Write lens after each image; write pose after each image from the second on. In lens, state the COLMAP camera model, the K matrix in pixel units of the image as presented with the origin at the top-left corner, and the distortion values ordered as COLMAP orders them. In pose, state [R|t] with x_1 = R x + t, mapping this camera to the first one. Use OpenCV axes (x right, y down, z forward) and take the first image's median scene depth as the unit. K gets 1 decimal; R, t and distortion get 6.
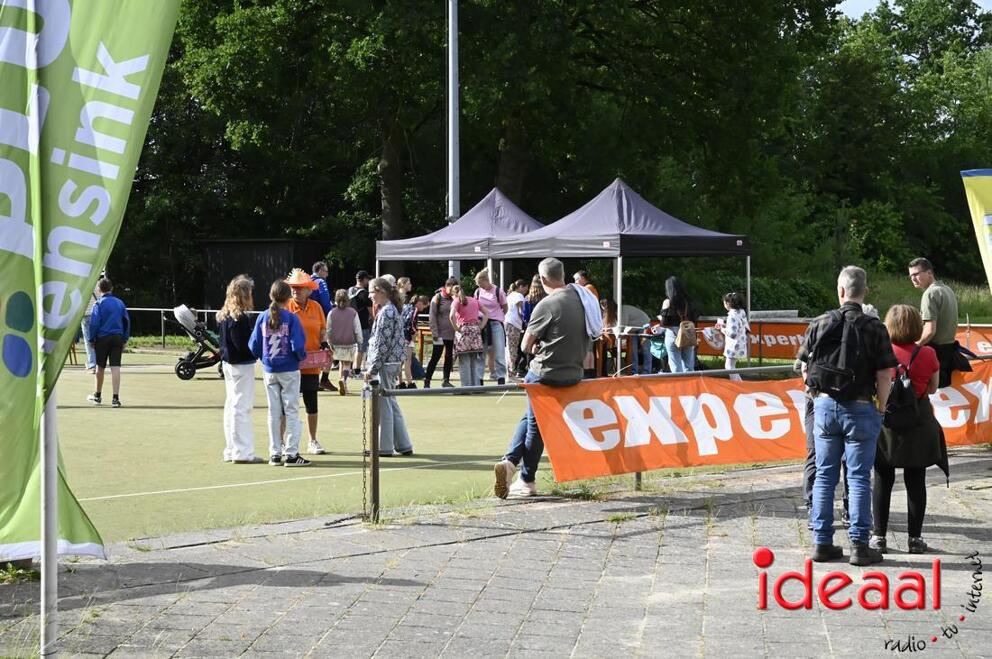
lens RADIAL K [[1791.6, 0, 496.0], [0, 1791.6, 329.5], [0, 0, 1]] dist [0.062559, 0.082151]
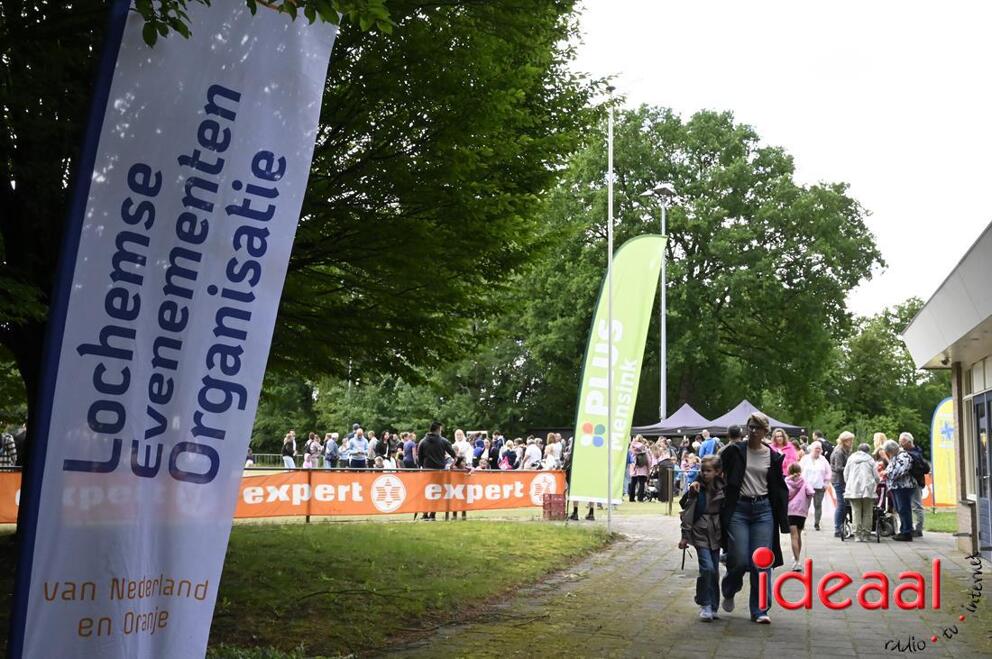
lens RADIAL K [[1080.9, 0, 496.0], [0, 1080.9, 329.5], [0, 0, 1]] dist [-0.006030, 0.147110]
pose [[0.988993, 0.006810, -0.147809, -0.019386], [-0.028714, 0.988784, -0.146567, 0.017957], [0.145153, 0.149198, 0.978095, -0.185695]]
